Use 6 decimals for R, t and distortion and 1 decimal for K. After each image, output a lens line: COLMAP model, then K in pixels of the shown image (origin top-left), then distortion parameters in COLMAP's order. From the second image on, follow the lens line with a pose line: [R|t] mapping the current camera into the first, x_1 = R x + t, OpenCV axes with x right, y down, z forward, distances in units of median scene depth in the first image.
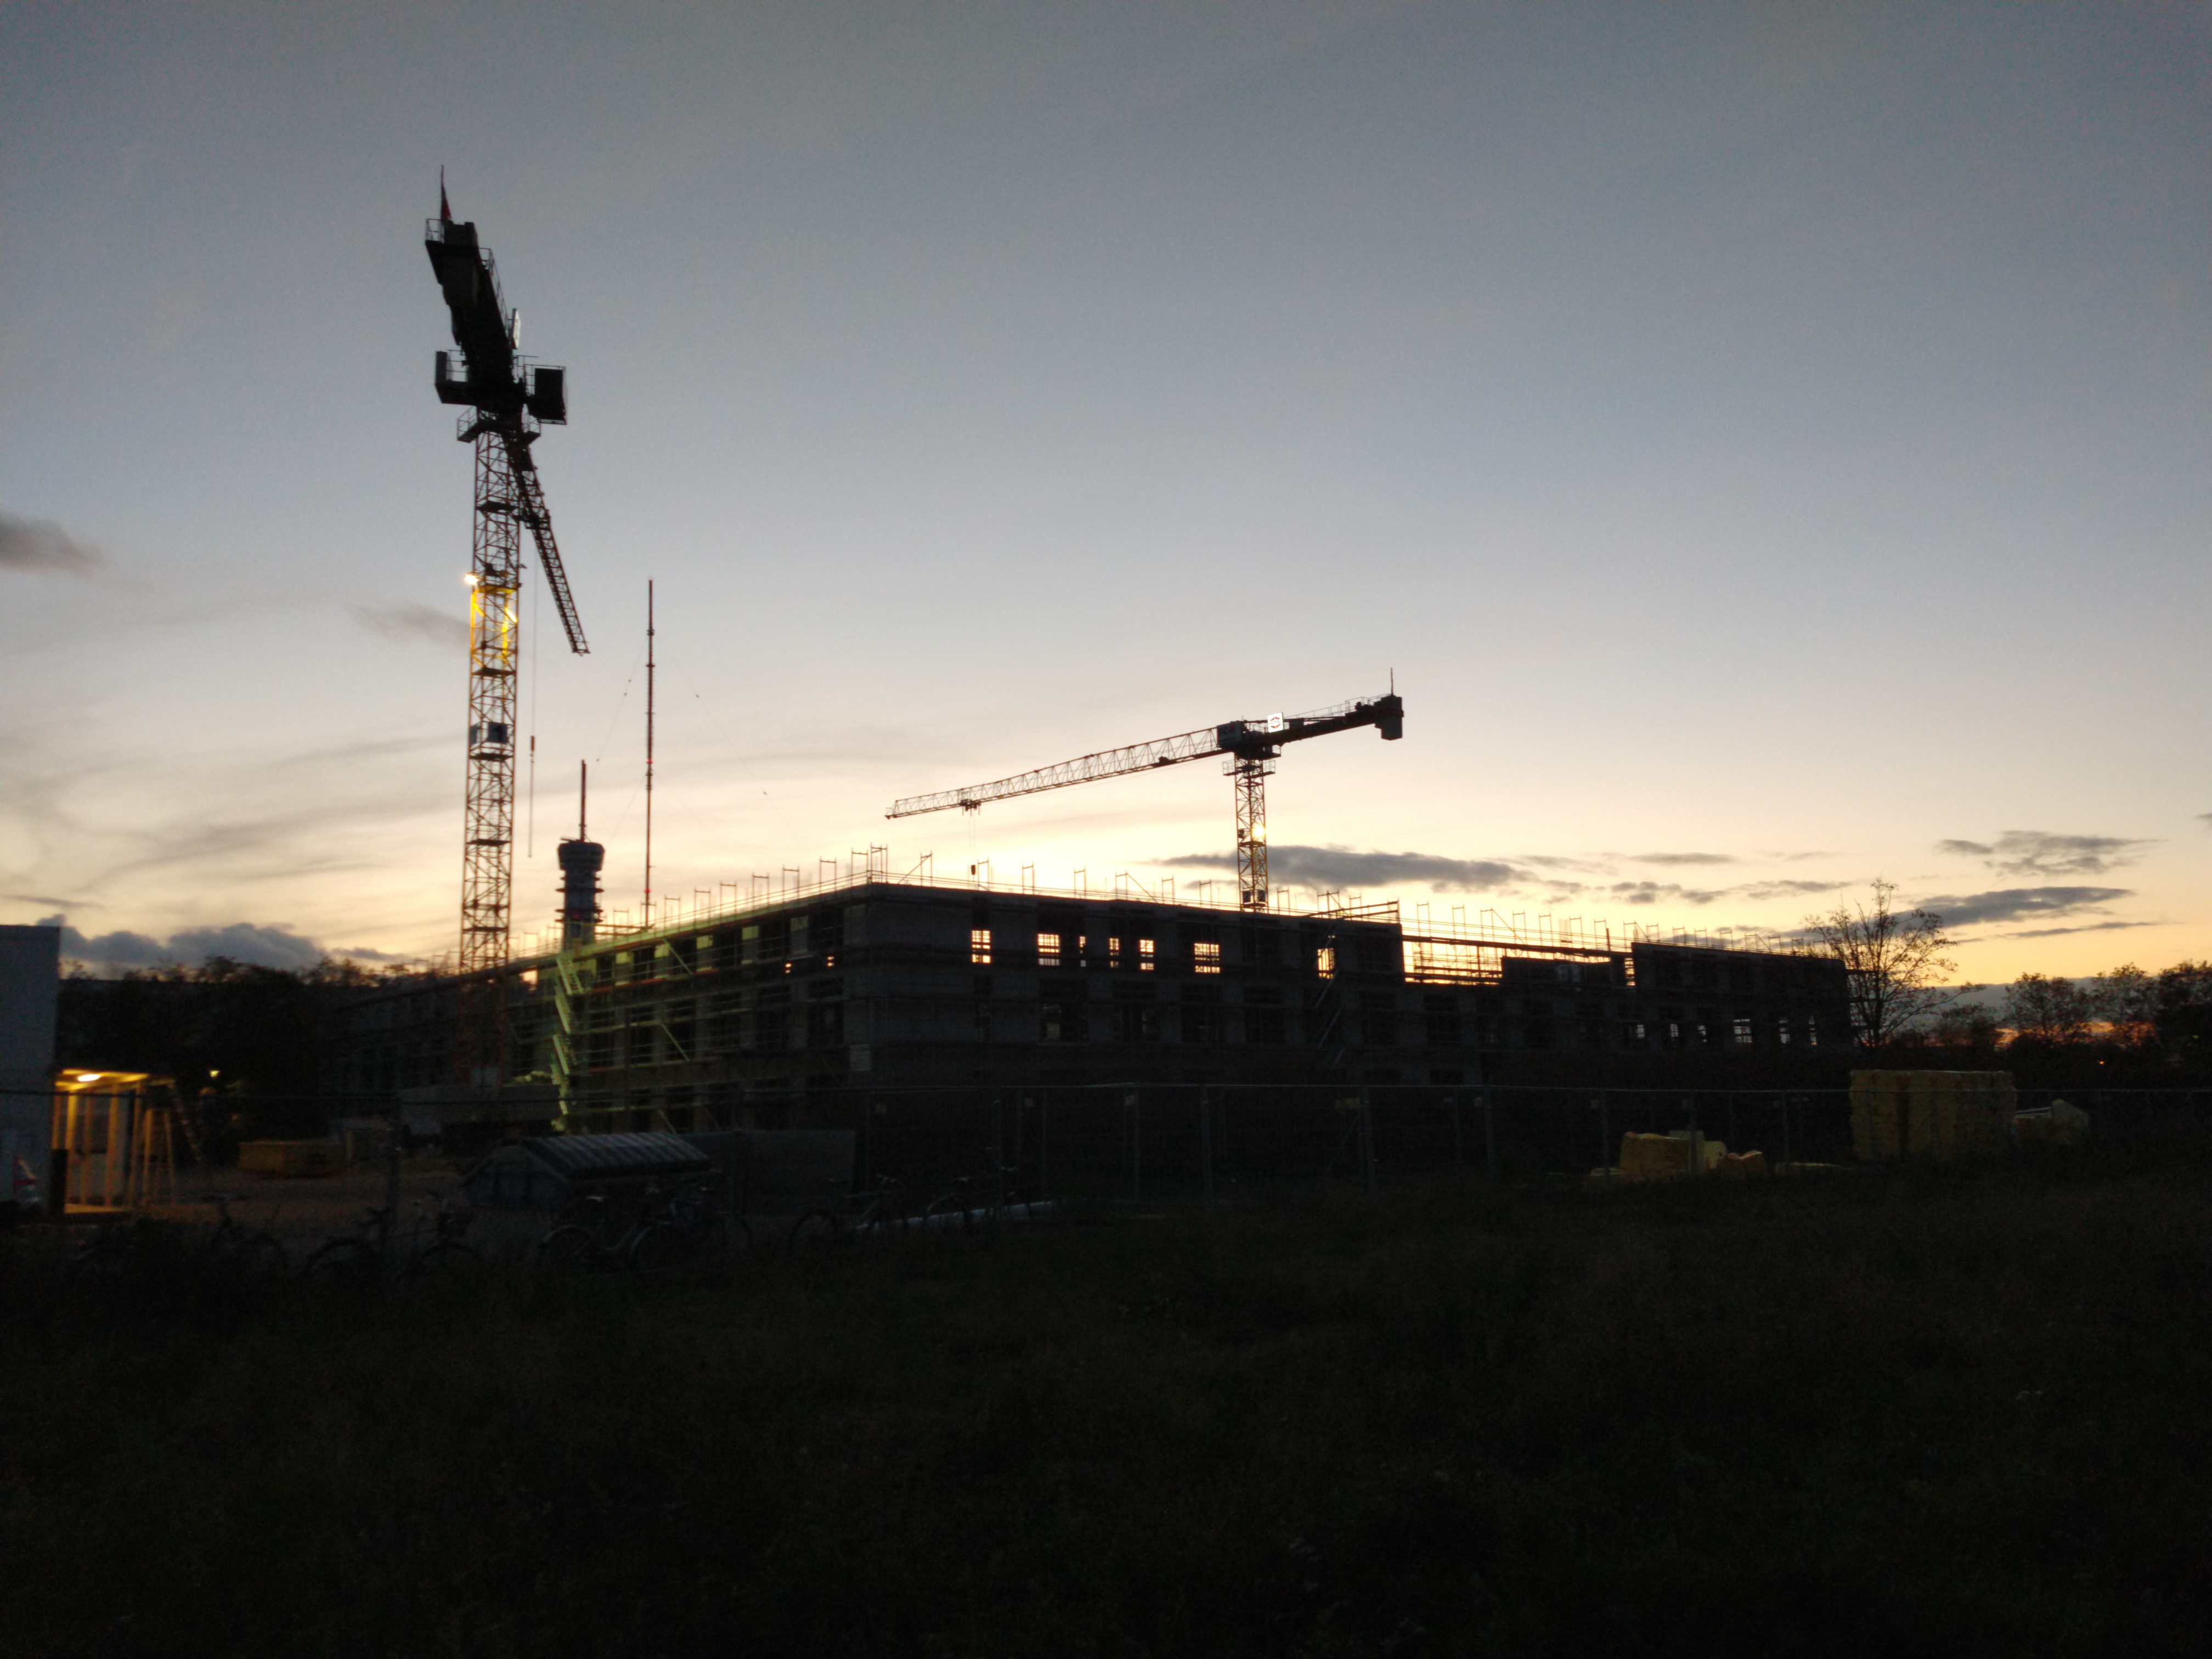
lens RADIAL K [[1673.6, 0, 1101.9], [0, 1673.6, 831.4], [0, 0, 1]] dist [0.292074, -0.586240]
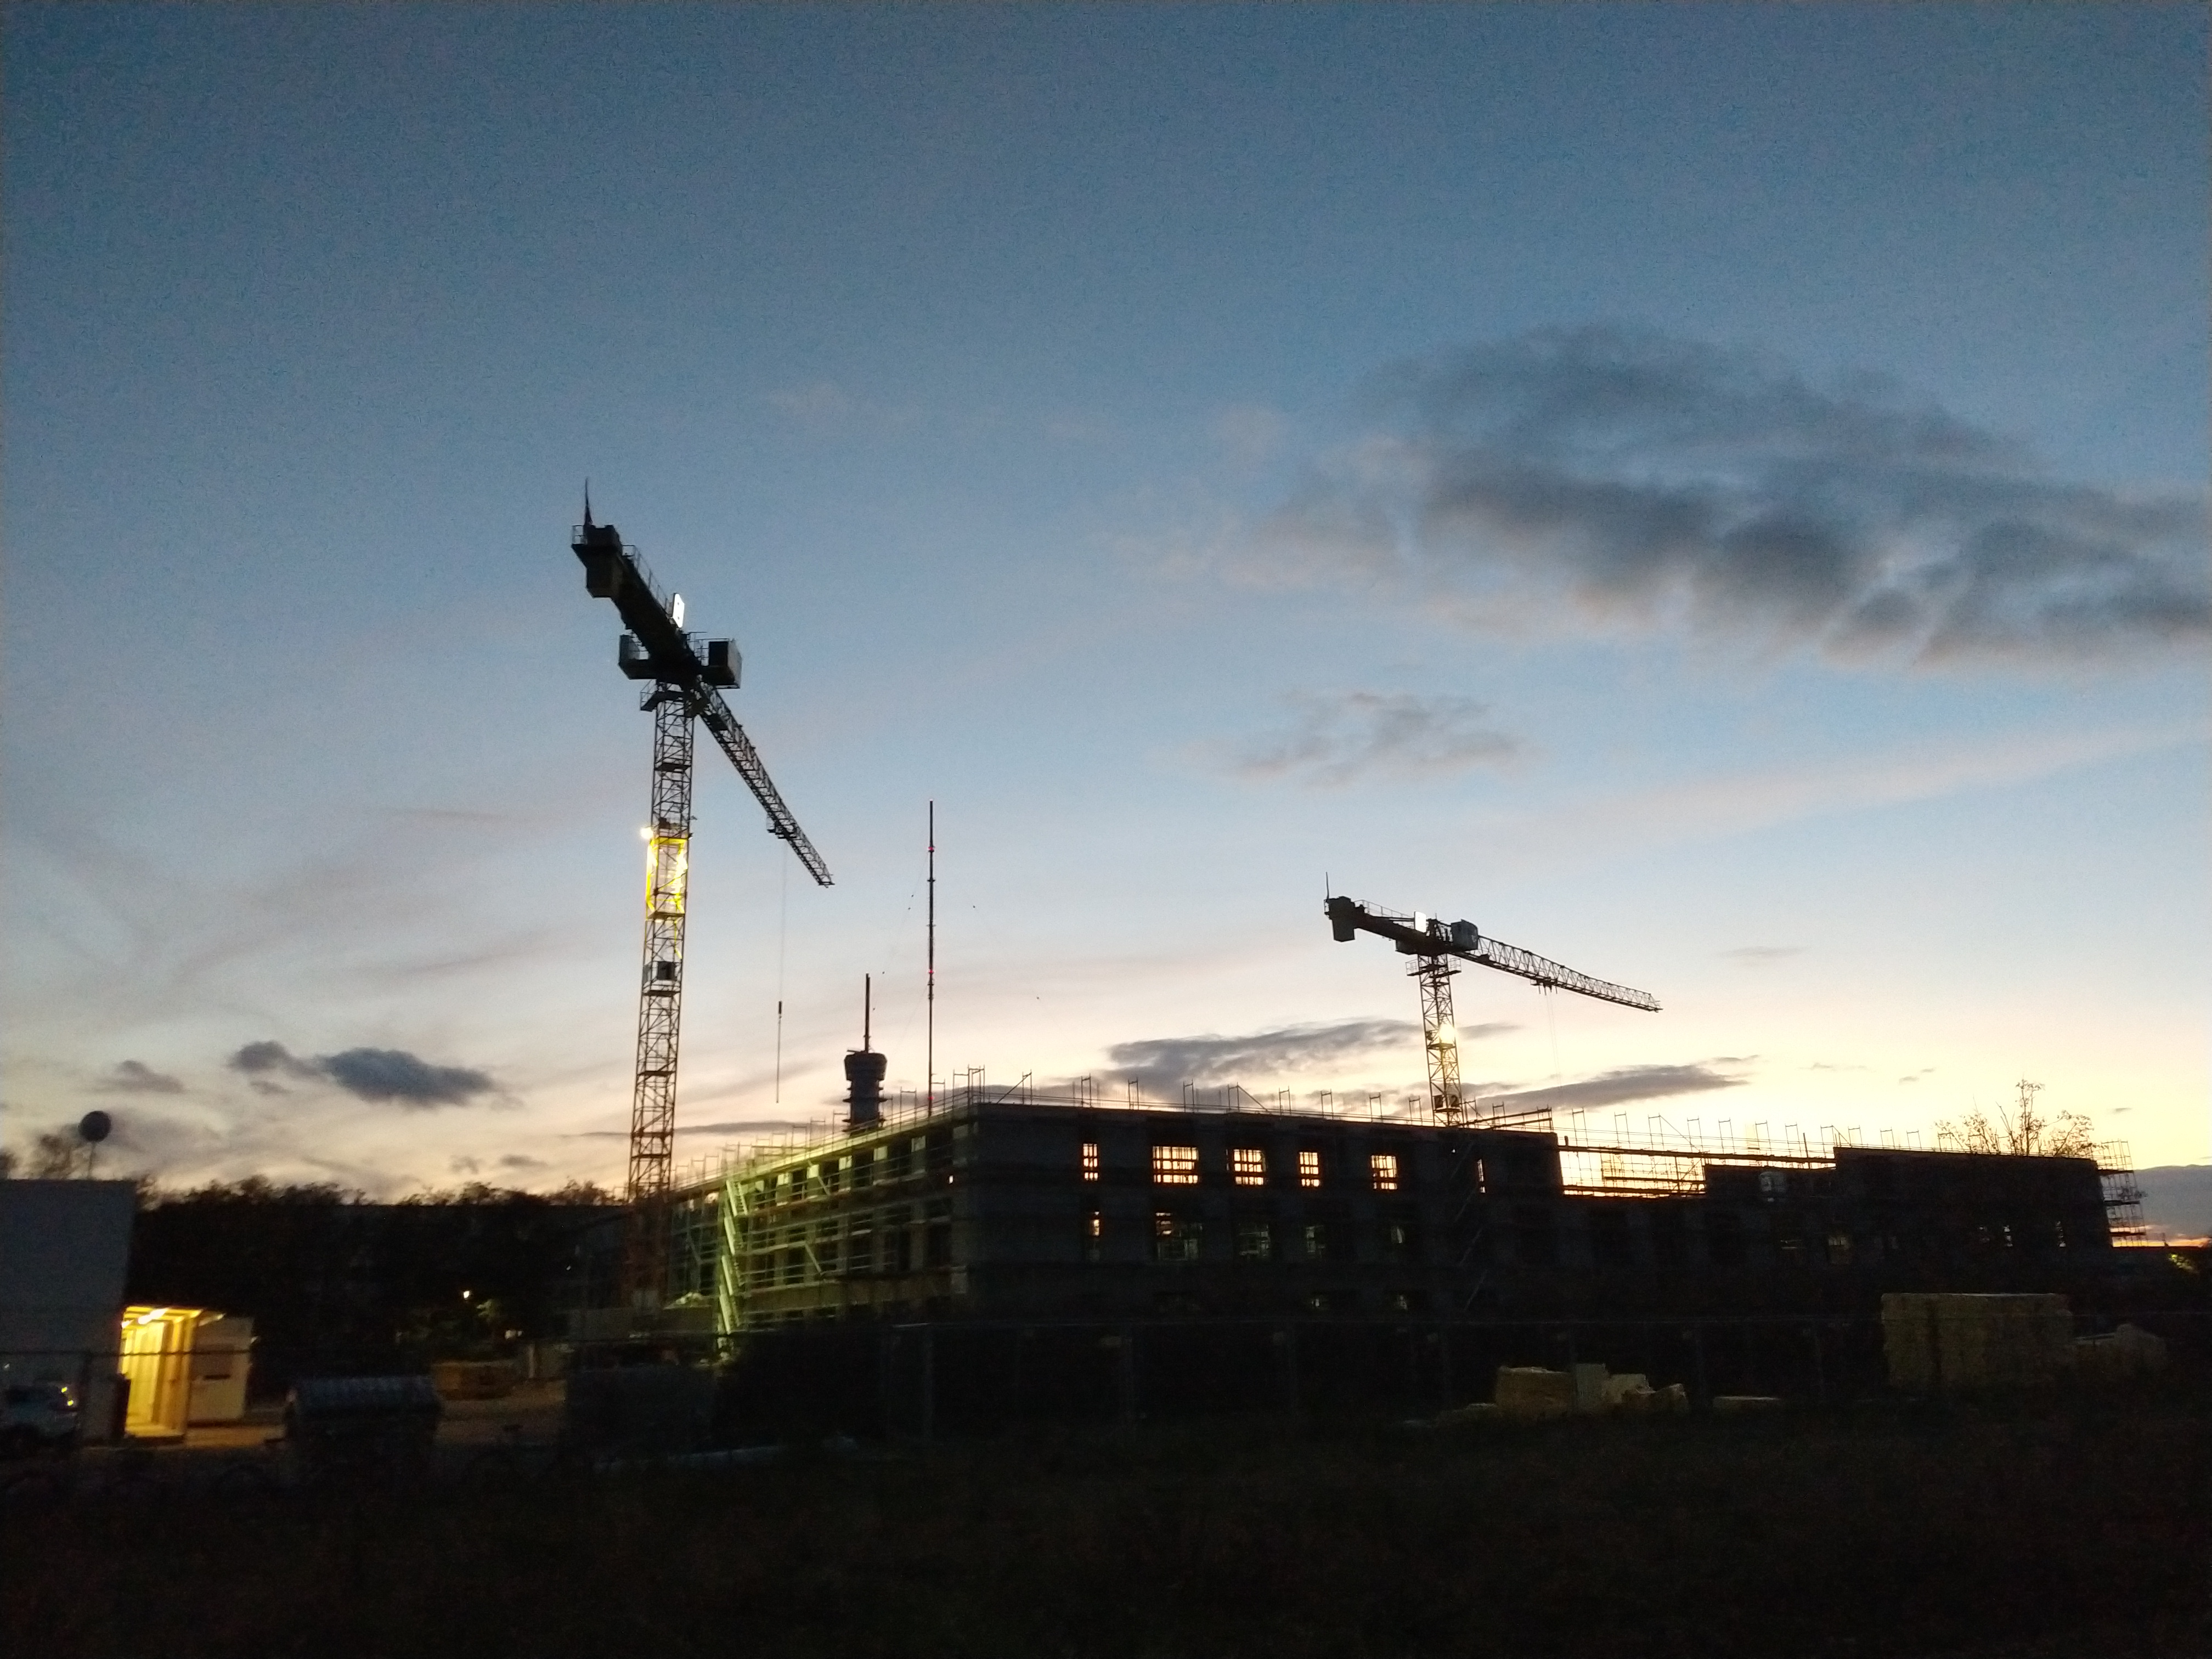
lens RADIAL K [[1677.9, 0, 1101.1], [0, 1677.9, 827.0], [0, 0, 1]] dist [0.286168, -0.558370]
pose [[0.984650, -0.050603, -0.167044, 0.106475], [0.030514, 0.992219, -0.120708, -0.008640], [0.171853, 0.113758, 0.978532, -0.023000]]
